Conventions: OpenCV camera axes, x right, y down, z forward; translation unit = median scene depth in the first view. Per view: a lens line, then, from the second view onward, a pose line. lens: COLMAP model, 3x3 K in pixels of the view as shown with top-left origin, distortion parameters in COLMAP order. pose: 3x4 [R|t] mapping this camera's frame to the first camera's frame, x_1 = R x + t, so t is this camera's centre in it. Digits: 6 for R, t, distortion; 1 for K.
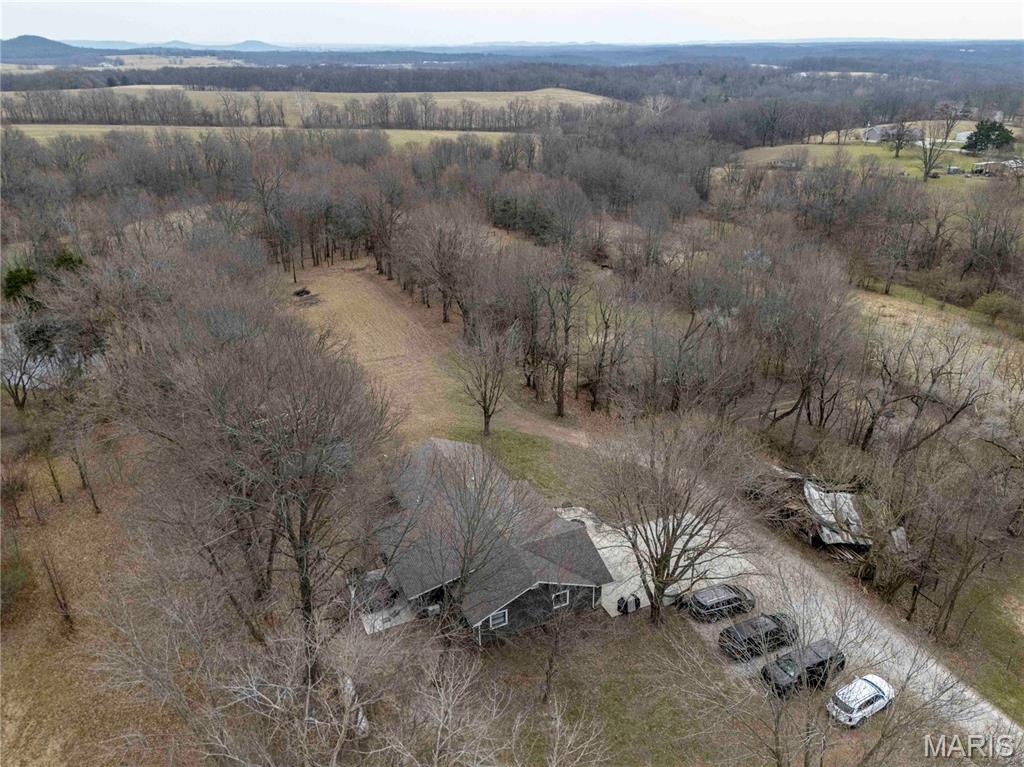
lens RADIAL K [[751.3, 0, 507.8], [0, 751.3, 389.7], [0, 0, 1]] dist [0.060704, -0.043921]
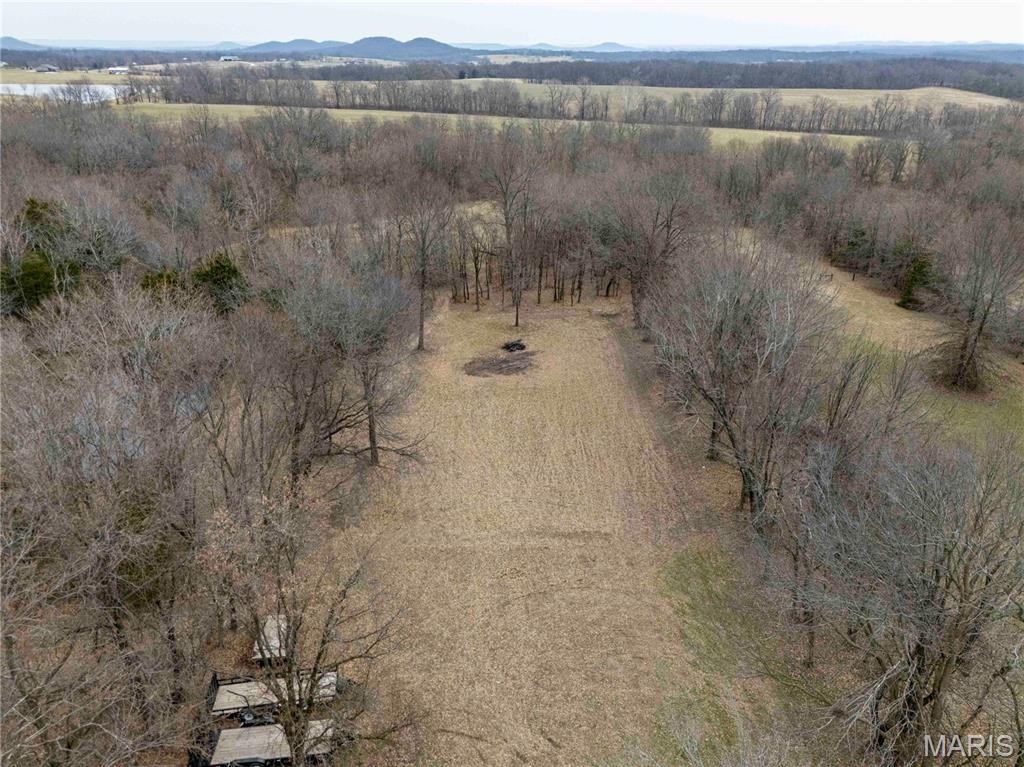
lens RADIAL K [[751.3, 0, 520.3], [0, 751.3, 374.3], [0, 0, 1]] dist [0.060704, -0.043921]
pose [[0.918790, 0.163221, -0.359422, -0.006141], [-0.170276, 0.985321, 0.012177, -0.033609], [0.356133, 0.050013, 0.933096, 0.111627]]
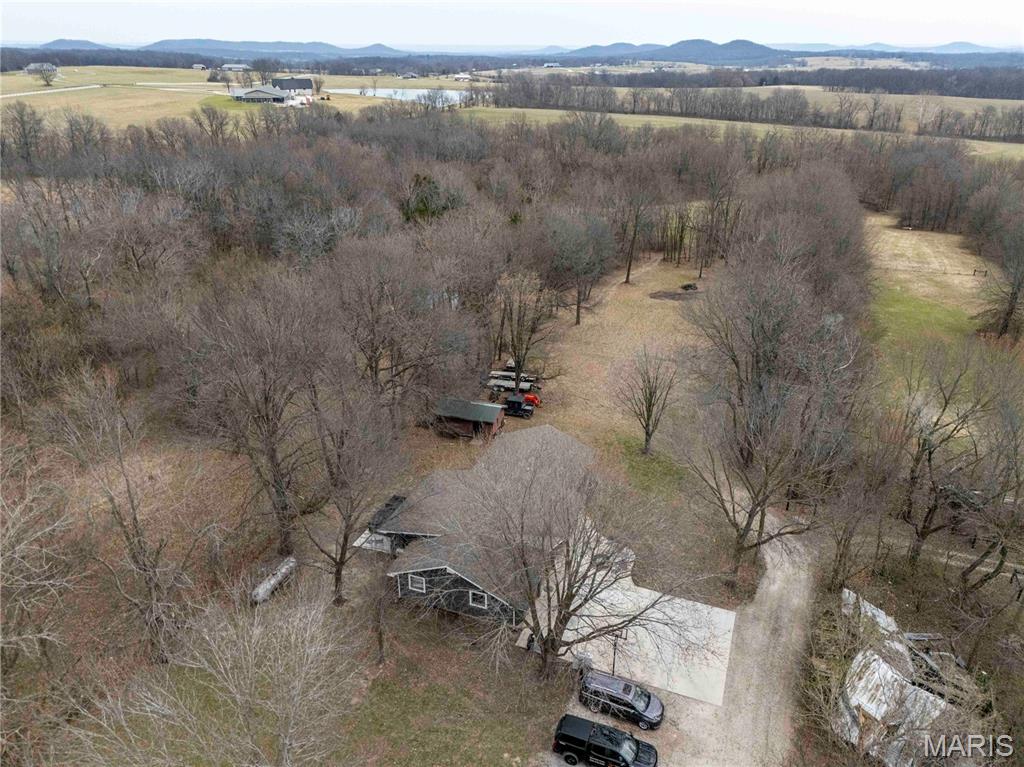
lens RADIAL K [[751.3, 0, 508.8], [0, 751.3, 383.5], [0, 0, 1]] dist [0.060704, -0.043921]
pose [[0.697931, 0.295675, -0.652280, 0.076520], [-0.301699, 0.947420, 0.106646, -0.012230], [0.649516, 0.122360, 0.750438, 0.029960]]
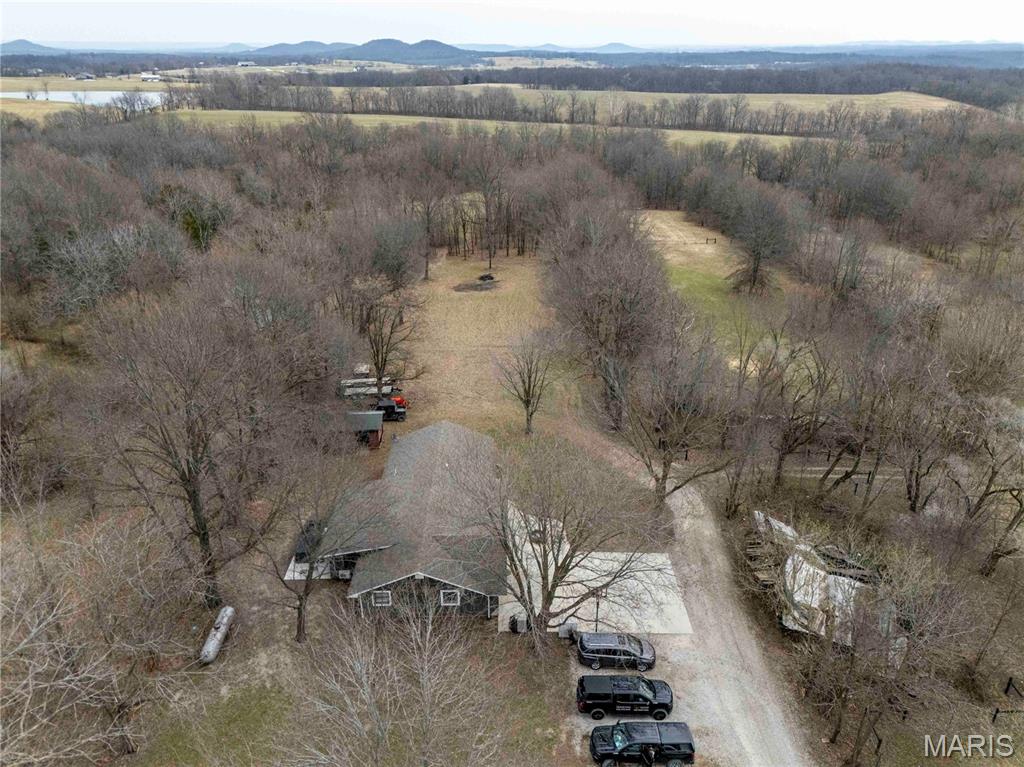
lens RADIAL K [[751.3, 0, 508.2], [0, 751.3, 388.4], [0, 0, 1]] dist [0.060704, -0.043921]
pose [[0.909326, 0.174321, -0.377807, 0.054189], [-0.175373, 0.983985, 0.031916, -0.004270], [0.377319, 0.037235, 0.925334, 0.012257]]
